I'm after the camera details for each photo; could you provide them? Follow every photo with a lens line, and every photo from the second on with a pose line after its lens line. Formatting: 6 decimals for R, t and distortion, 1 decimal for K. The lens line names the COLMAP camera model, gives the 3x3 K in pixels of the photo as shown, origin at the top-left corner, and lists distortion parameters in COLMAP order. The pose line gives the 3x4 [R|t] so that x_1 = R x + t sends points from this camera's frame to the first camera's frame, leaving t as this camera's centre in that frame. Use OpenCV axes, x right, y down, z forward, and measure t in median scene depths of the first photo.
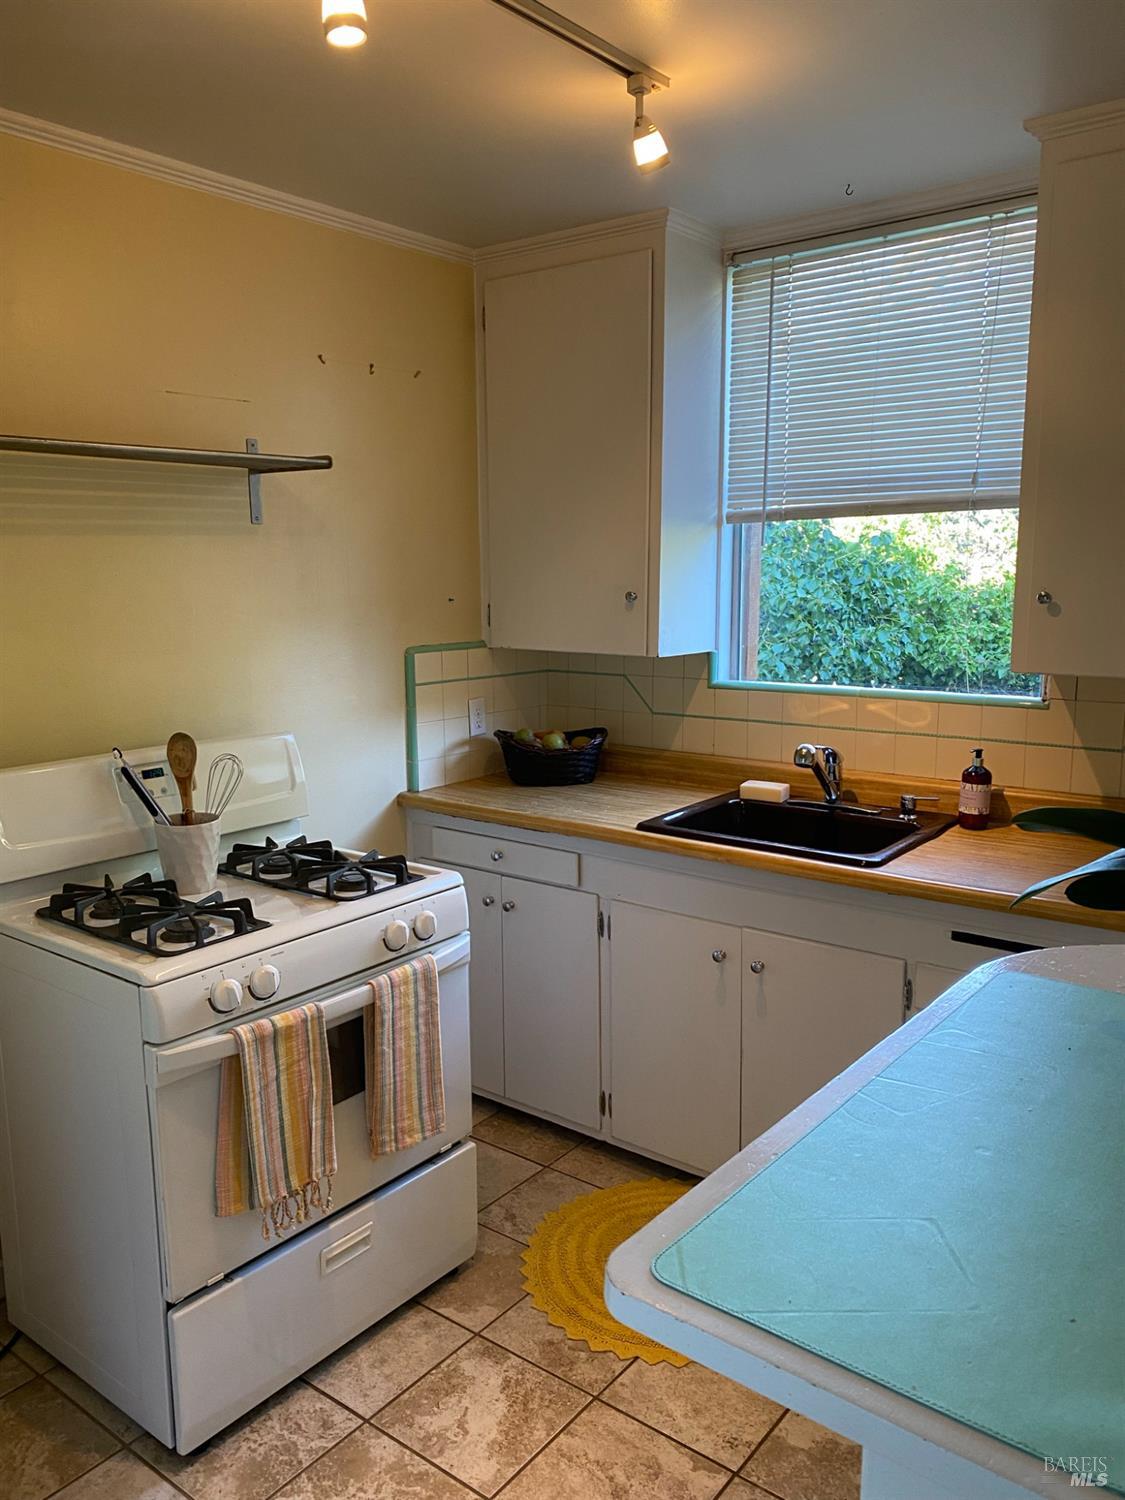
lens RADIAL K [[1156.5, 0, 591.9], [0, 1156.5, 774.1], [0, 0, 1]] dist [0.021486, -0.018773]
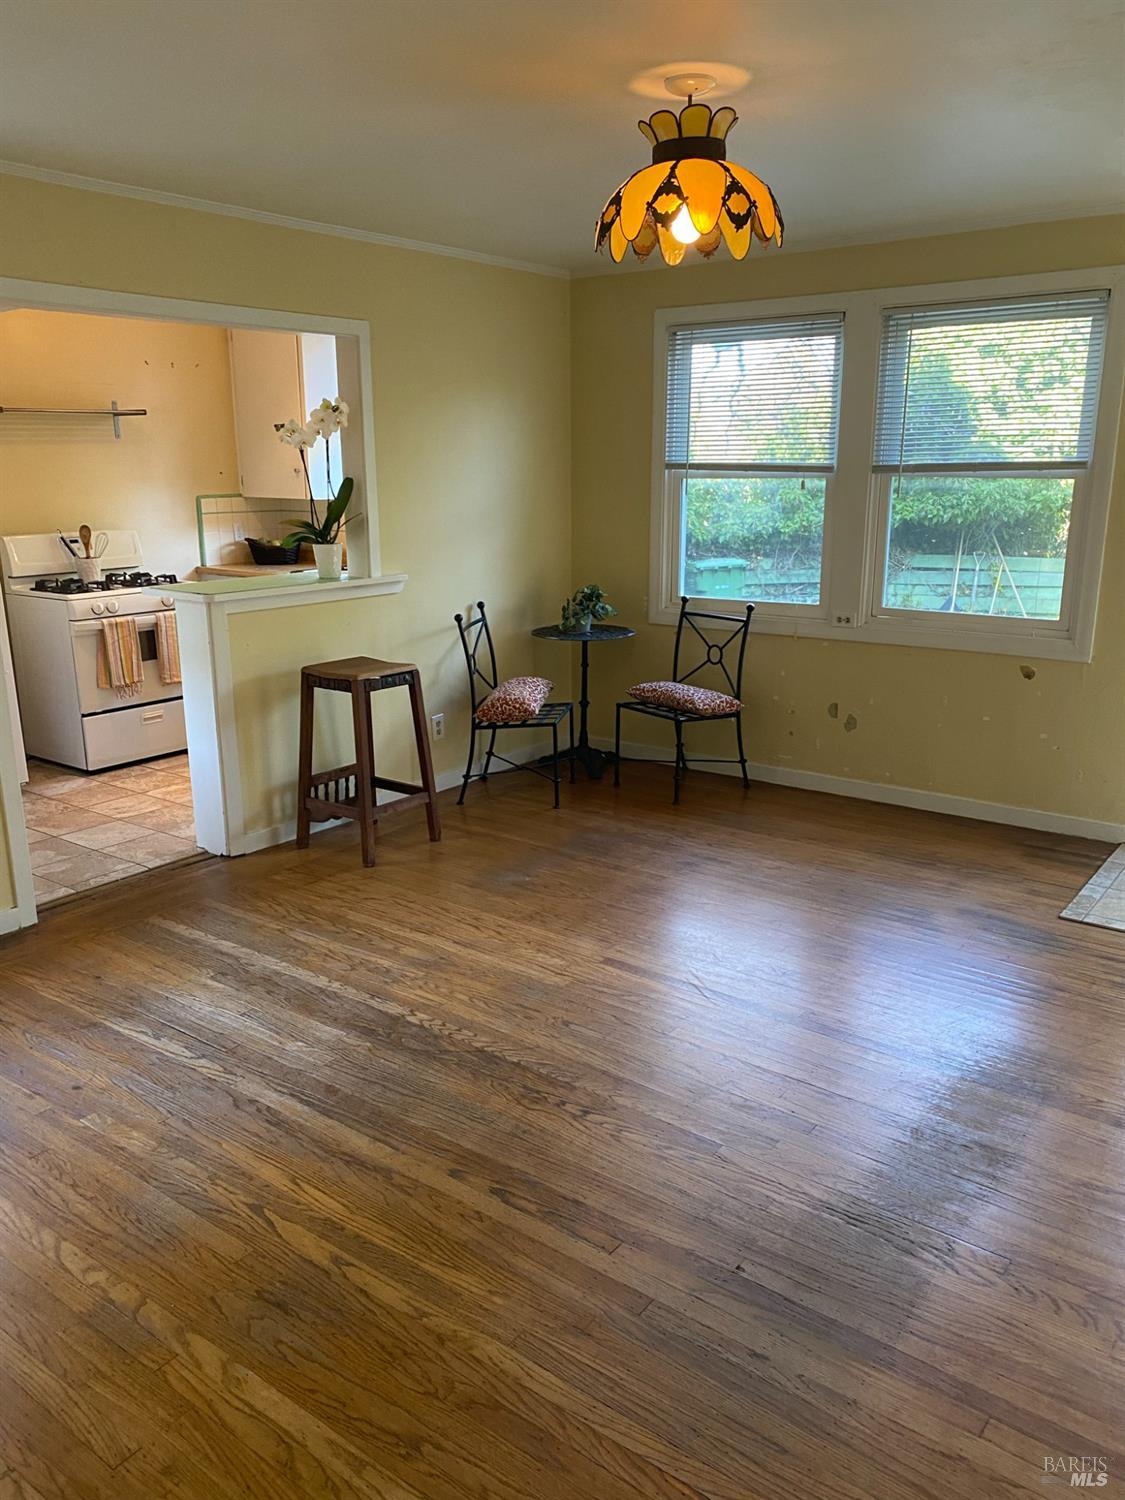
lens RADIAL K [[1156.5, 0, 553.4], [0, 1156.5, 755.8], [0, 0, 1]] dist [0.021486, -0.018773]
pose [[0.999966, -0.003170, -0.007585, 0.676923], [0.003718, 0.997296, 0.073392, 0.282898], [0.007332, -0.073417, 0.997274, -1.531632]]
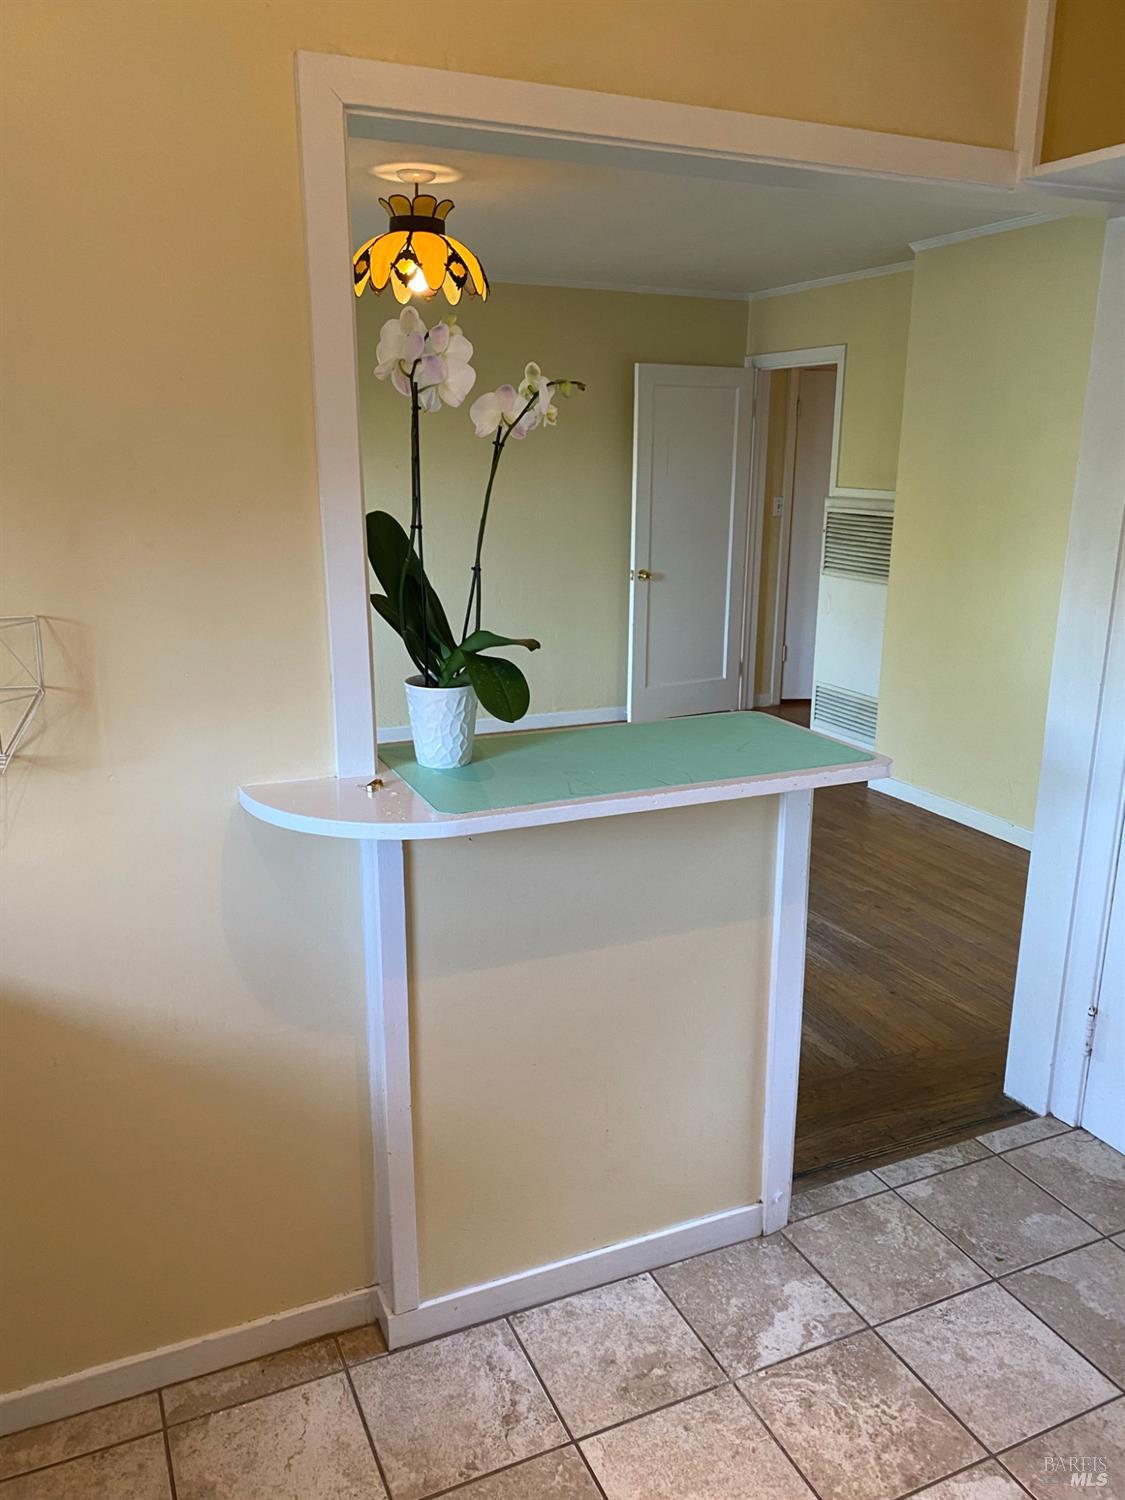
lens RADIAL K [[1156.5, 0, 564.4], [0, 1156.5, 751.3], [0, 0, 1]] dist [0.021486, -0.018773]
pose [[-0.881429, -0.121629, 0.456387, -0.167842], [0.082286, 0.911953, 0.401959, -0.203208], [-0.465093, 0.391853, -0.793814, 1.100264]]
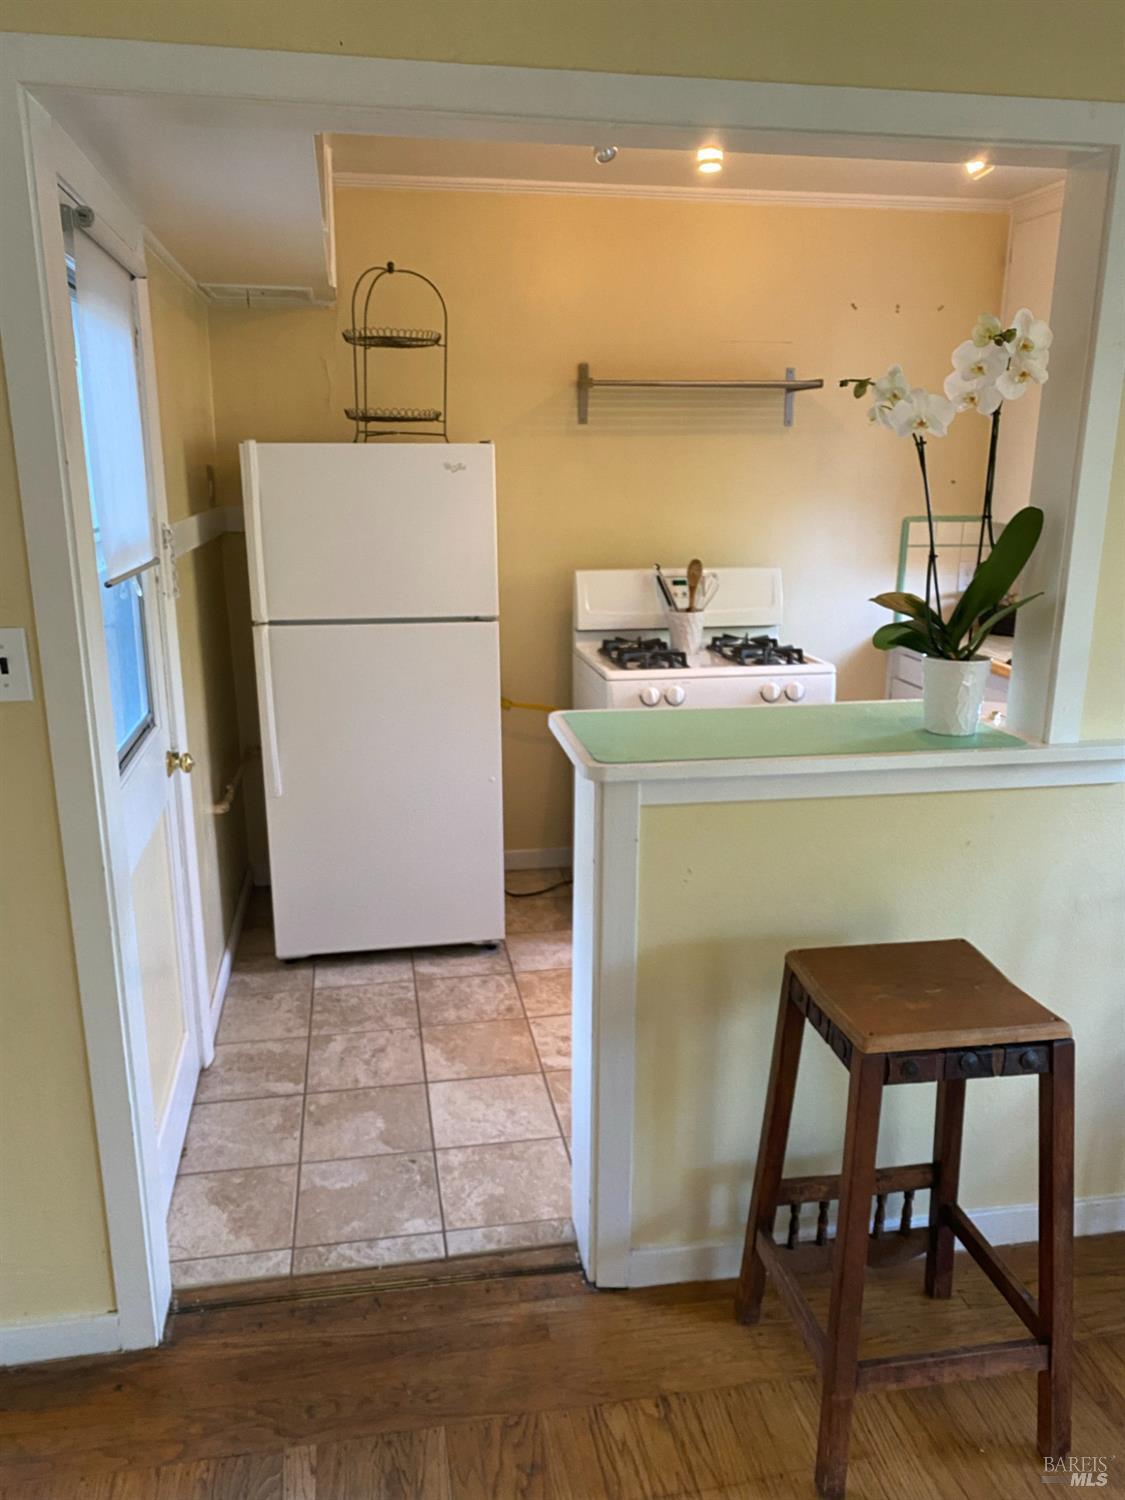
lens RADIAL K [[1156.5, 0, 579.8], [0, 1156.5, 777.5], [0, 0, 1]] dist [0.021486, -0.018773]
pose [[0.746898, 0.185228, -0.638618, 0.634829], [-0.129243, 0.982541, 0.133825, 0.070855], [0.652257, -0.017416, 0.757798, -0.357398]]
